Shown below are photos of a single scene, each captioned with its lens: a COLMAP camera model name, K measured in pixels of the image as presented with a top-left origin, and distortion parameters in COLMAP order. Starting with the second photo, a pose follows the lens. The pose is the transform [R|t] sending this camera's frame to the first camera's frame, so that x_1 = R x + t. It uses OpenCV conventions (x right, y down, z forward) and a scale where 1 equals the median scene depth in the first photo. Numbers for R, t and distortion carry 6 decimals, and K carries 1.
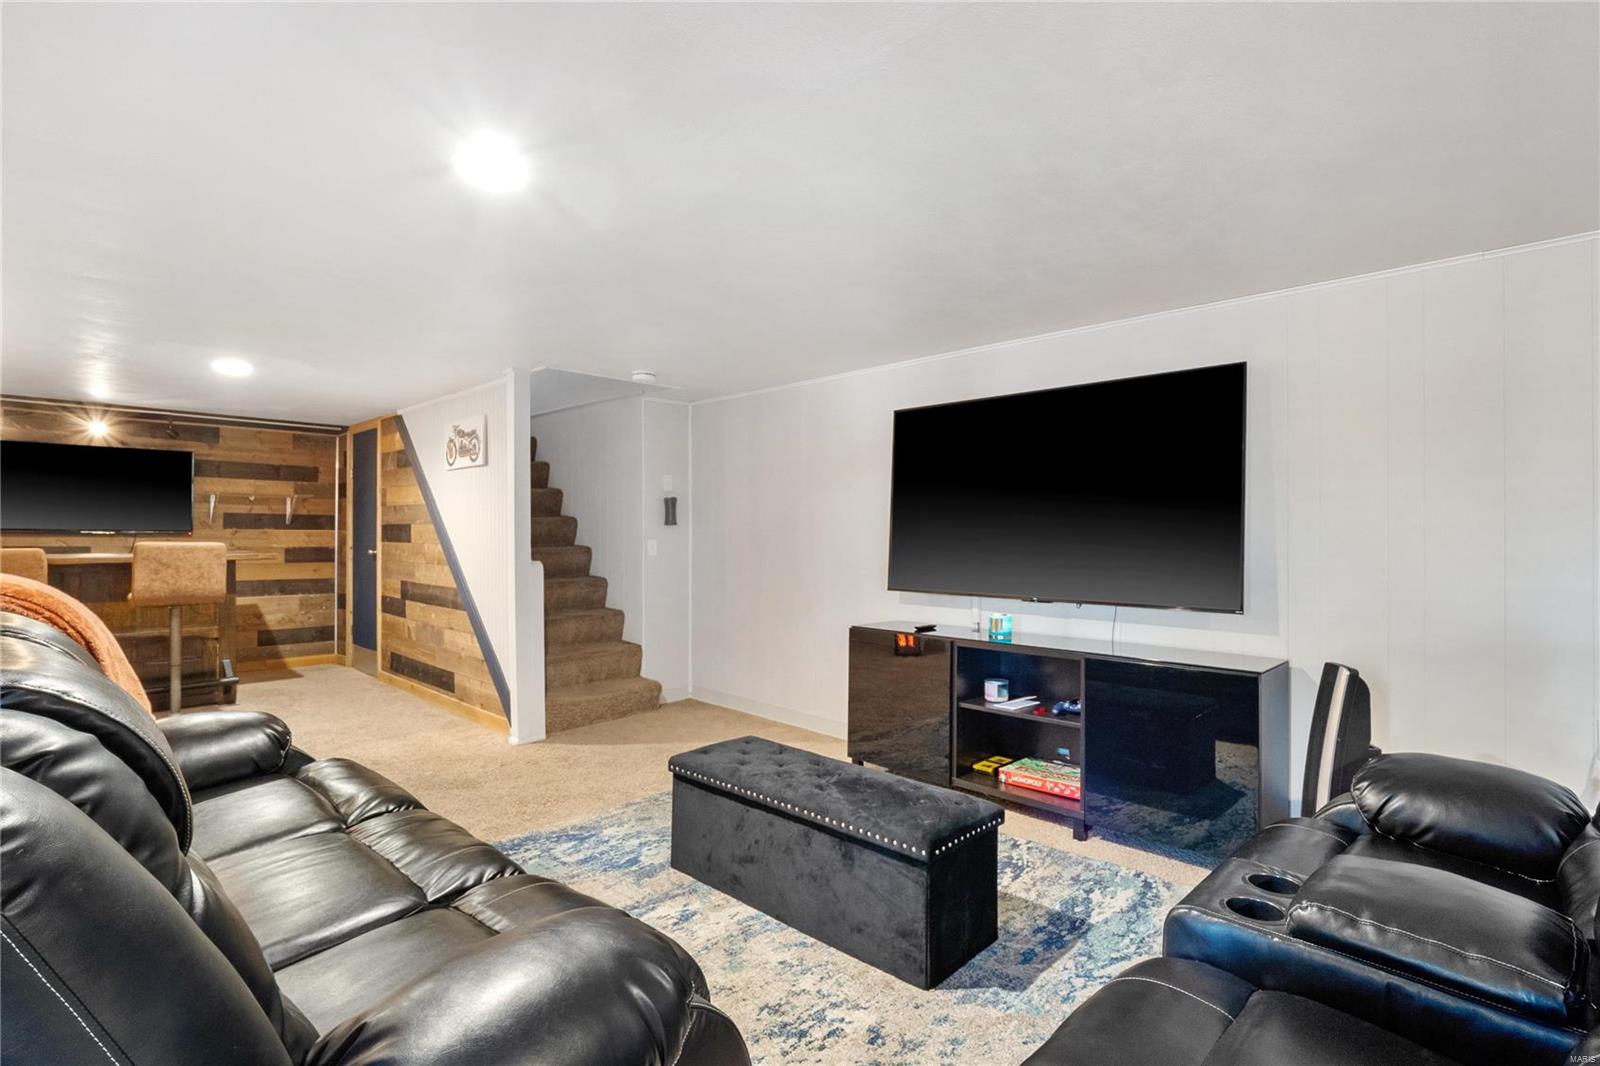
lens RADIAL K [[752.1, 0, 808.4], [0, 752.1, 541.2], [0, 0, 1]] dist [-0.002461, -0.001453]
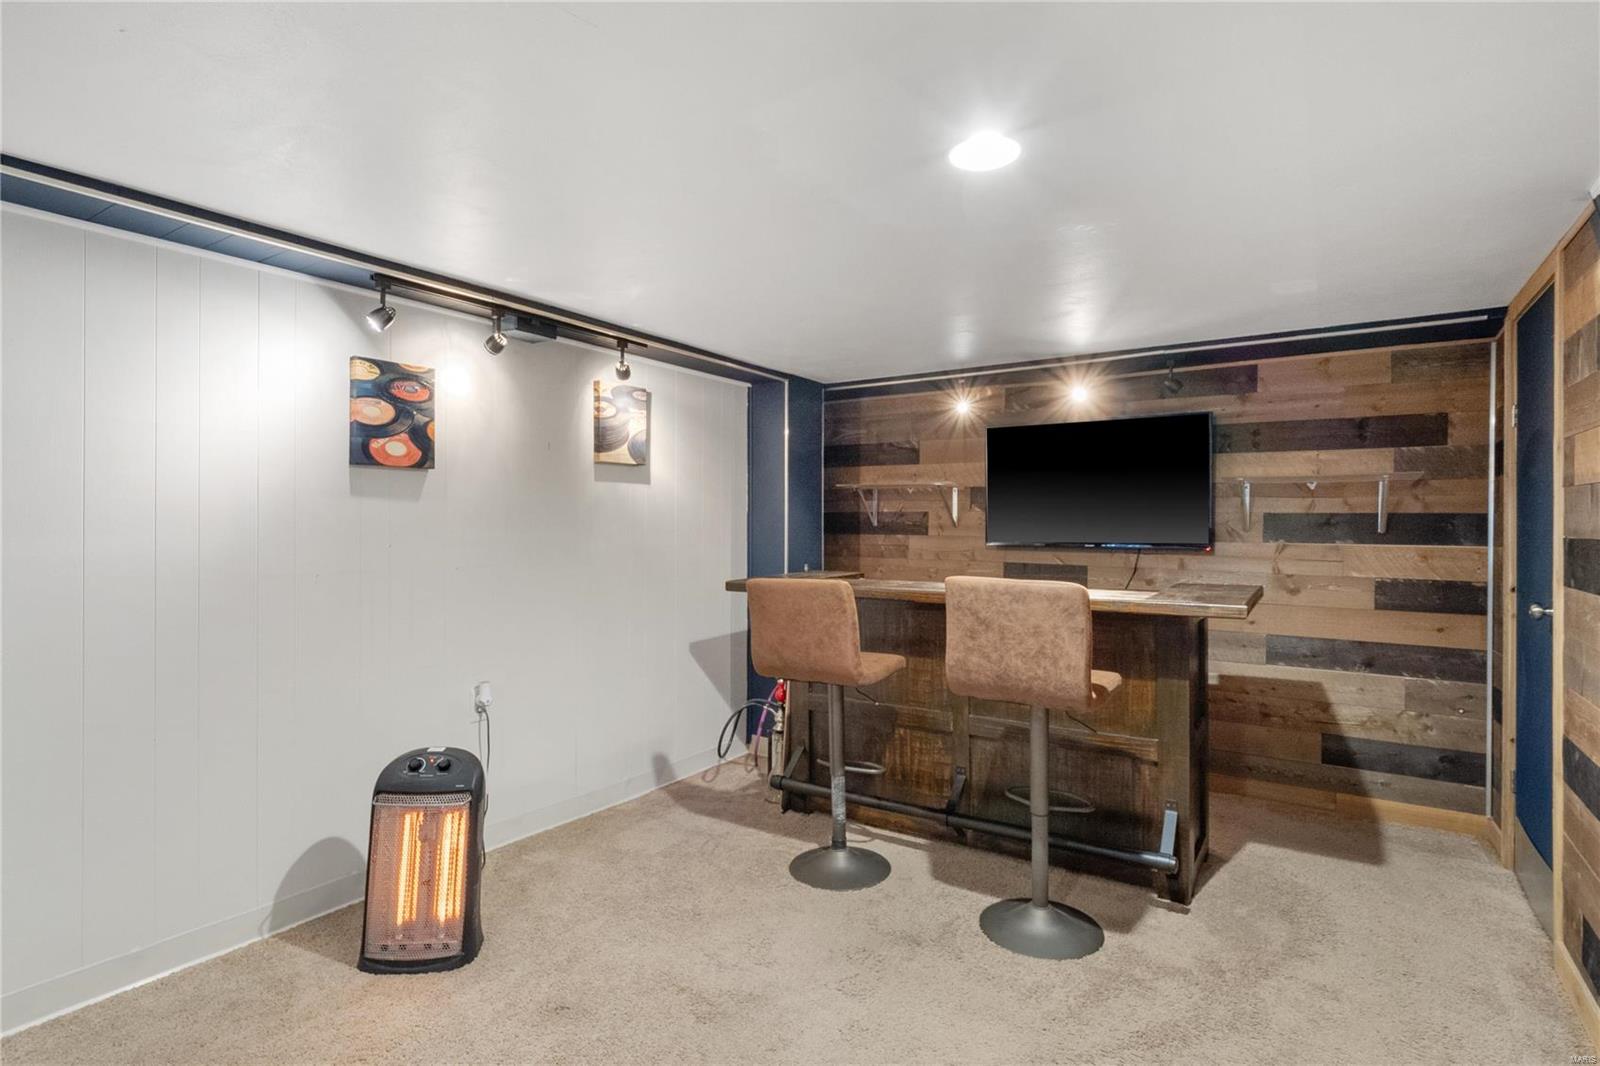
lens RADIAL K [[802.8, 0, 797.5], [0, 802.8, 524.0], [0, 0, 1]] dist [-0.010028, -0.001183]
pose [[0.164965, -0.006166, -0.986280, -0.252651], [-0.013065, 0.999879, -0.008437, -0.021057], [0.986213, 0.014278, 0.164865, 0.576160]]
